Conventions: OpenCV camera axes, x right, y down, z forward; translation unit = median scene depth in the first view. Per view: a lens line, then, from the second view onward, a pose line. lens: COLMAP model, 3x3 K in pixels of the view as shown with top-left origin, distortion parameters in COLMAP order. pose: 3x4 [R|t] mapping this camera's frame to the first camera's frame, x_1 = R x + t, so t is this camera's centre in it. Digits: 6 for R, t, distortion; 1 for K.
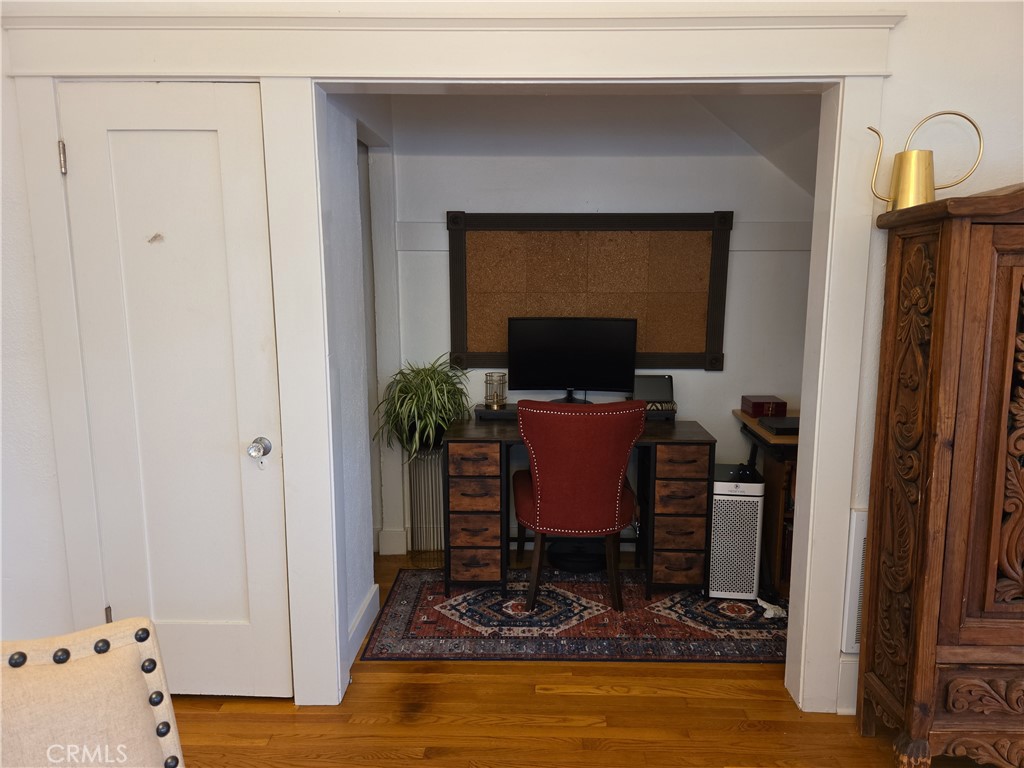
lens RADIAL K [[685.2, 0, 512.0], [0, 685.2, 384.0], [0, 0, 1]] dist [0.071255, -0.064230]
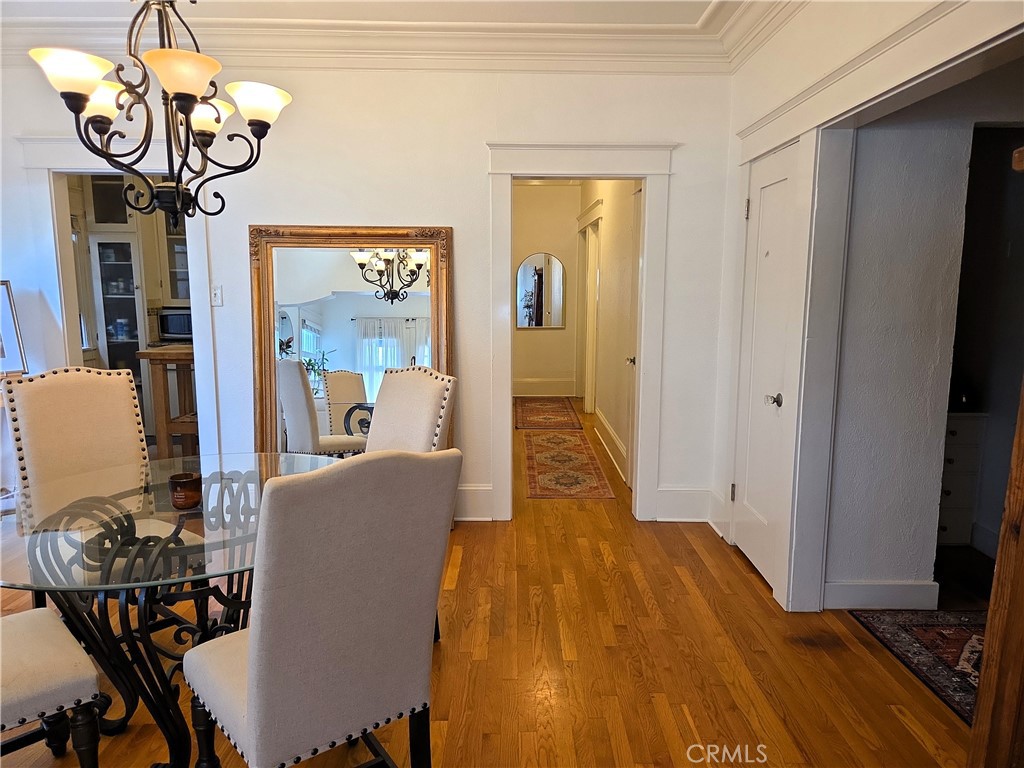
lens RADIAL K [[685.2, 0, 512.0], [0, 685.2, 384.0], [0, 0, 1]] dist [0.071255, -0.064230]
pose [[0.023359, 0.142659, -0.989496, 0.873264], [-0.153745, 0.978505, 0.137445, -0.043224], [0.987834, 0.148919, 0.044790, 0.351992]]
